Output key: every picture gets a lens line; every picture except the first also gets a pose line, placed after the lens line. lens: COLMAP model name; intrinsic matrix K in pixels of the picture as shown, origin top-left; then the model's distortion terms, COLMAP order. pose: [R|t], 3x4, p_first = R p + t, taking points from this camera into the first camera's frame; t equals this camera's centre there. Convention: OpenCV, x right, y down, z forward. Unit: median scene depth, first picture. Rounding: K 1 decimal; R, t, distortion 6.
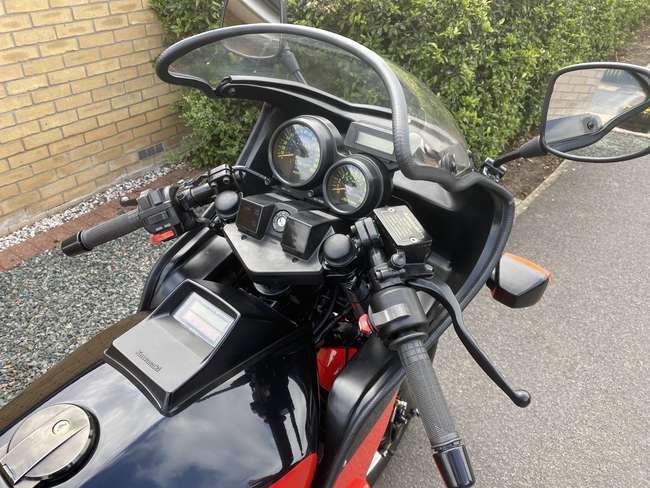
lens RADIAL K [[509.6, 0, 321.9], [0, 509.6, 245.7], [0, 0, 1]] dist [-0.009606, 0.005465]
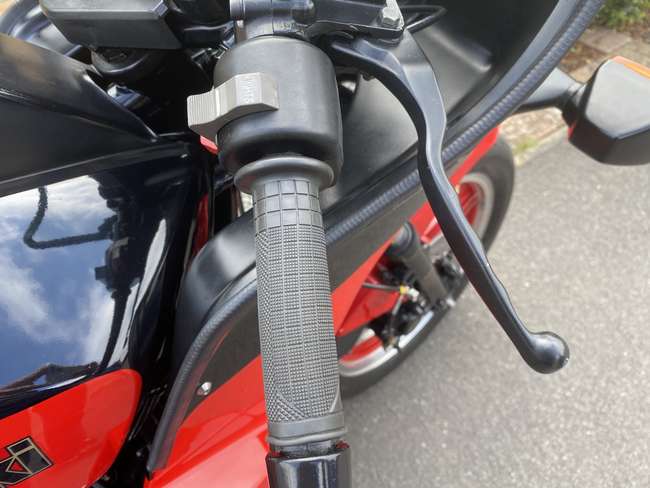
lens RADIAL K [[522.3, 0, 325.4], [0, 522.3, 245.9], [0, 0, 1]] dist [-0.013812, -0.000216]
pose [[0.976700, 0.146146, -0.157156, 0.097748], [-0.099302, 0.956944, 0.272760, 0.043453], [0.190253, -0.250799, 0.949160, 0.211687]]
